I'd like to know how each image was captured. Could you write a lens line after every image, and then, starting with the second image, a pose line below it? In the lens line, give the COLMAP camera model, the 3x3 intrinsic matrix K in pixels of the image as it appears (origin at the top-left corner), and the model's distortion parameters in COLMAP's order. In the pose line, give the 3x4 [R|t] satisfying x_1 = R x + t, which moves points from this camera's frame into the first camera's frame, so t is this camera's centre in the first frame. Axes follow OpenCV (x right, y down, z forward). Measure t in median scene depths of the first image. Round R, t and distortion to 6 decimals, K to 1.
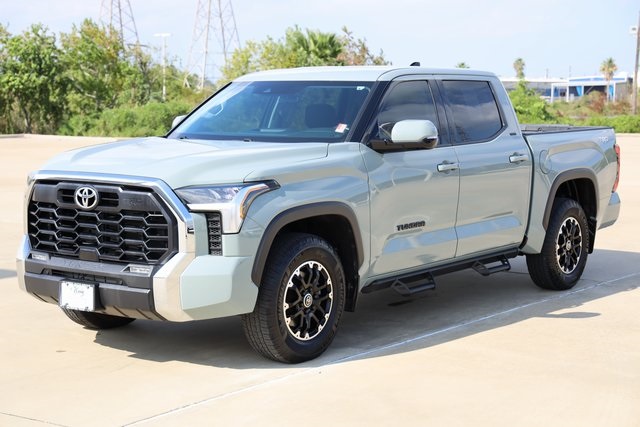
lens RADIAL K [[1199.1, 0, 320.0], [0, 1199.1, 213.5], [0, 0, 1]] dist [0.062789, 0.050517]
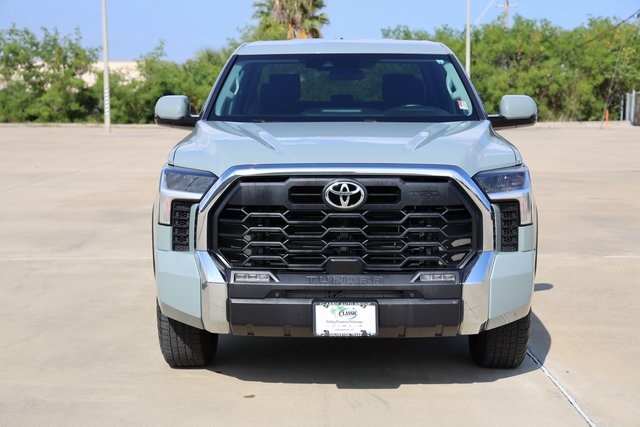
lens RADIAL K [[1199.1, 0, 320.0], [0, 1199.1, 213.5], [0, 0, 1]] dist [0.062789, 0.050517]
pose [[0.810163, -0.071356, 0.581846, -0.675804], [0.062719, 0.997418, 0.034991, -0.029959], [-0.582840, 0.008144, 0.812546, 0.370106]]
